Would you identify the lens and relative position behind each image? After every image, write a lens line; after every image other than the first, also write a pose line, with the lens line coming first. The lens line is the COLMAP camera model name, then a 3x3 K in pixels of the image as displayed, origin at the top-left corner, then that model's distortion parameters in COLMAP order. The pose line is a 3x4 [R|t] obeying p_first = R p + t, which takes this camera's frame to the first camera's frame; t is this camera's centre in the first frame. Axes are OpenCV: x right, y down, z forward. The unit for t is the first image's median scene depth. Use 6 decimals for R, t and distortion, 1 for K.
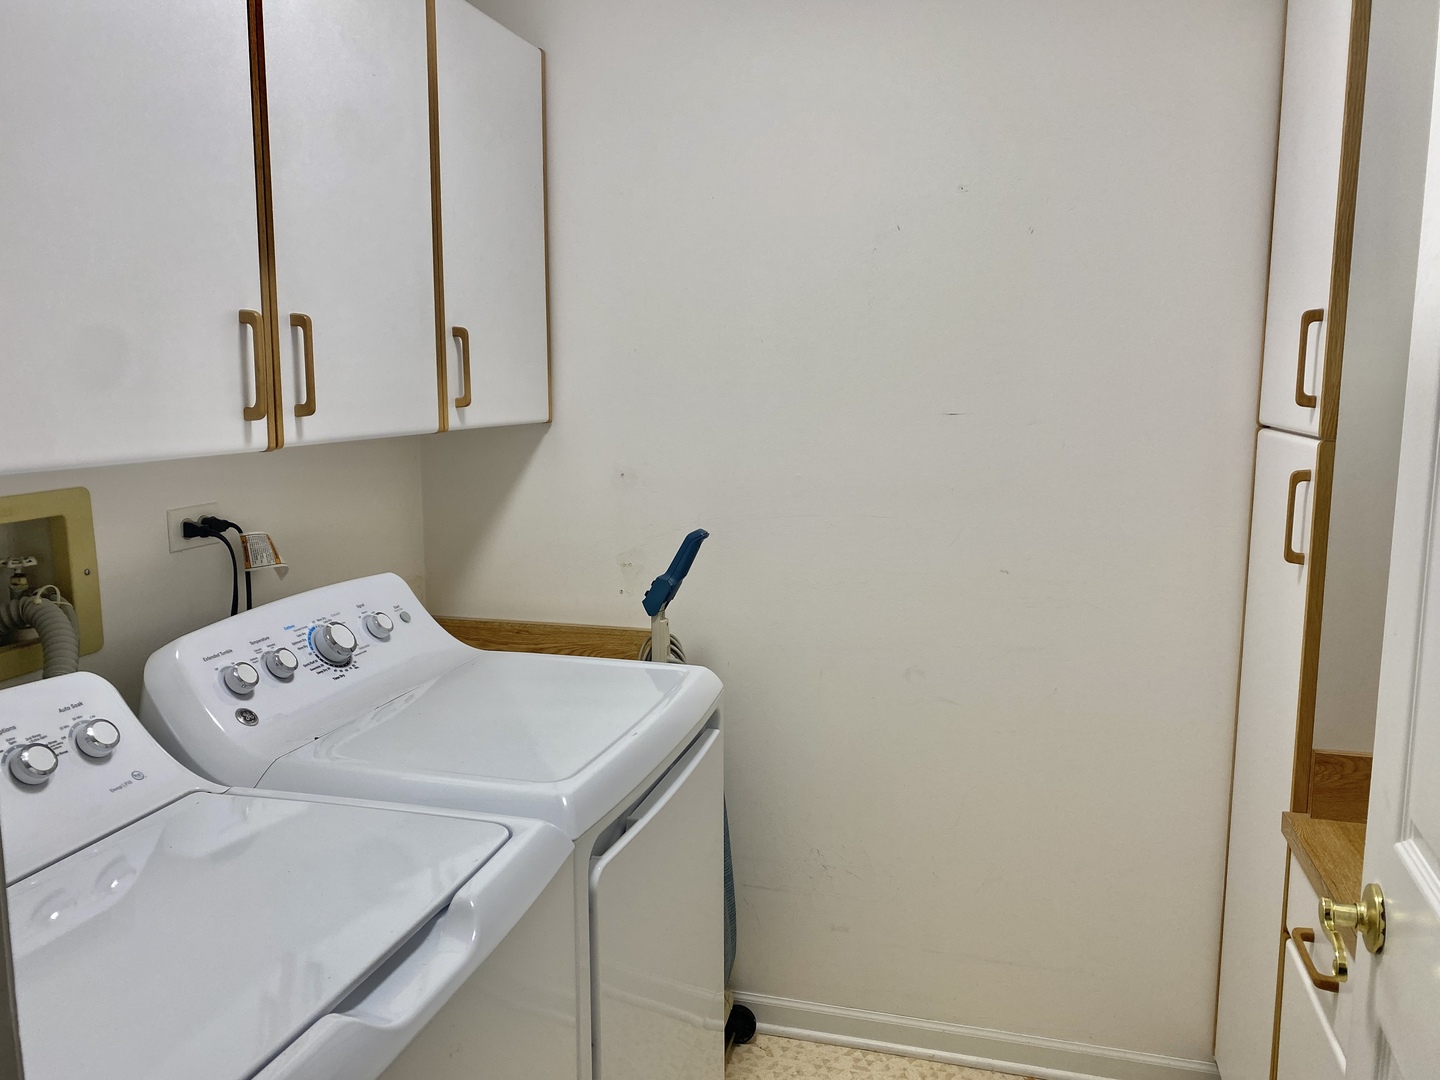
lens RADIAL K [[1094.8, 0, 728.3], [0, 1094.8, 542.1], [0, 0, 1]] dist [0.118696, -0.202204]
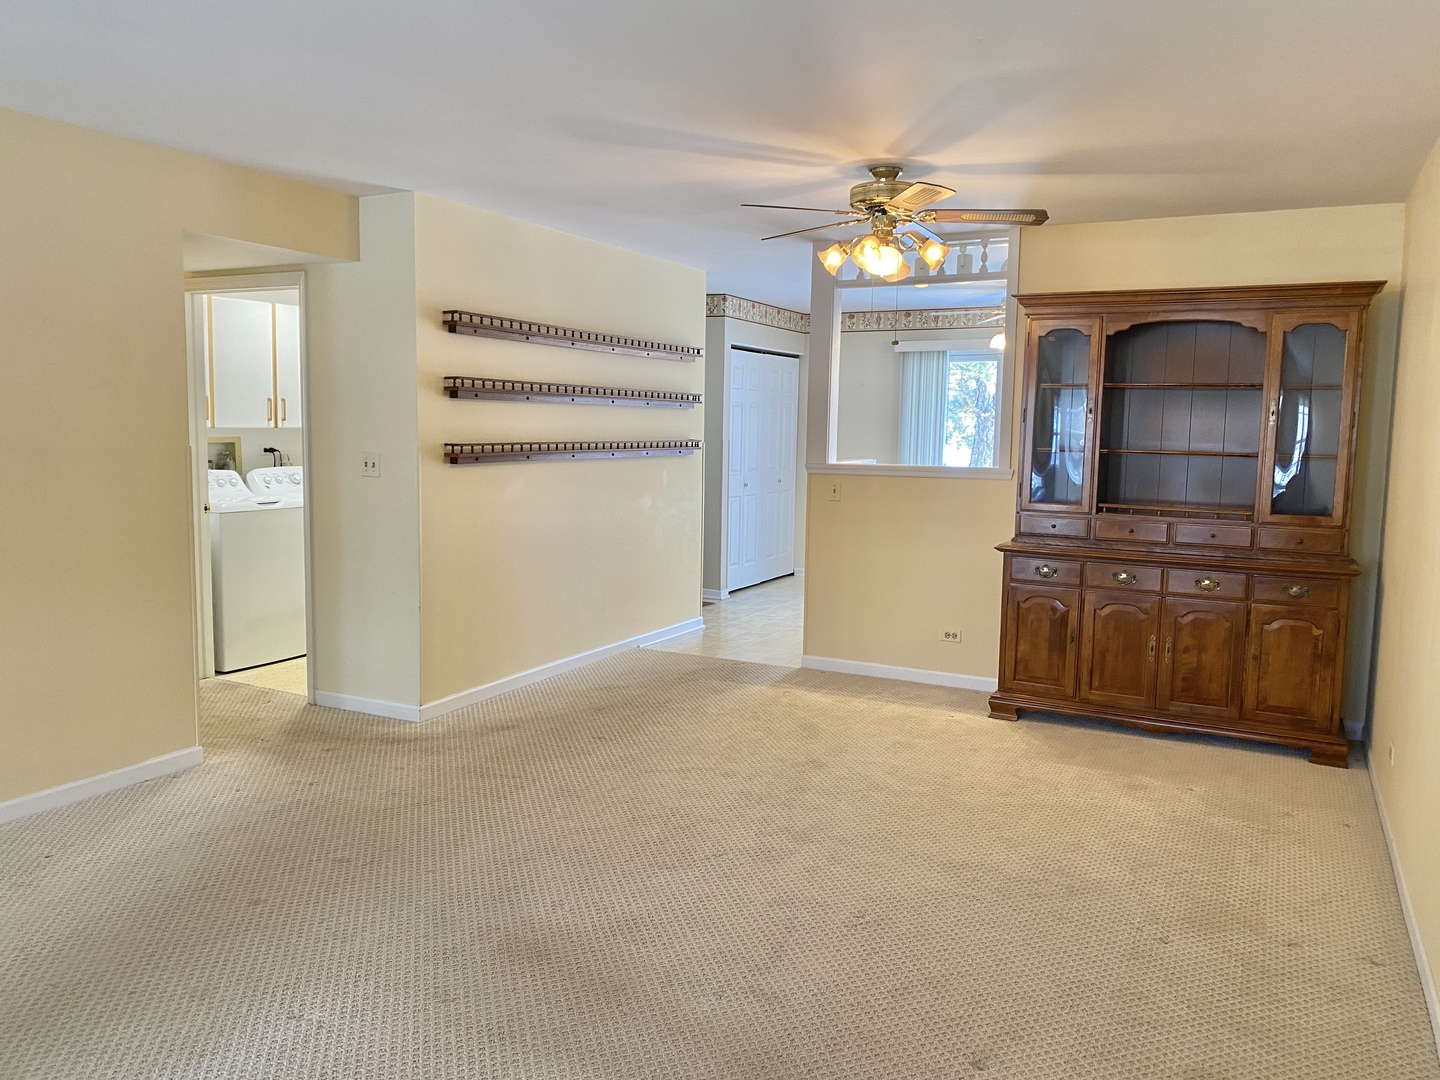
lens RADIAL K [[1105.4, 0, 711.9], [0, 1105.4, 533.4], [0, 0, 1]] dist [0.009569, -0.000101]
pose [[0.977285, 0.033688, -0.209234, 2.165468], [-0.045205, 0.997700, -0.050507, 0.467066], [0.207052, 0.058819, 0.976560, -2.855554]]
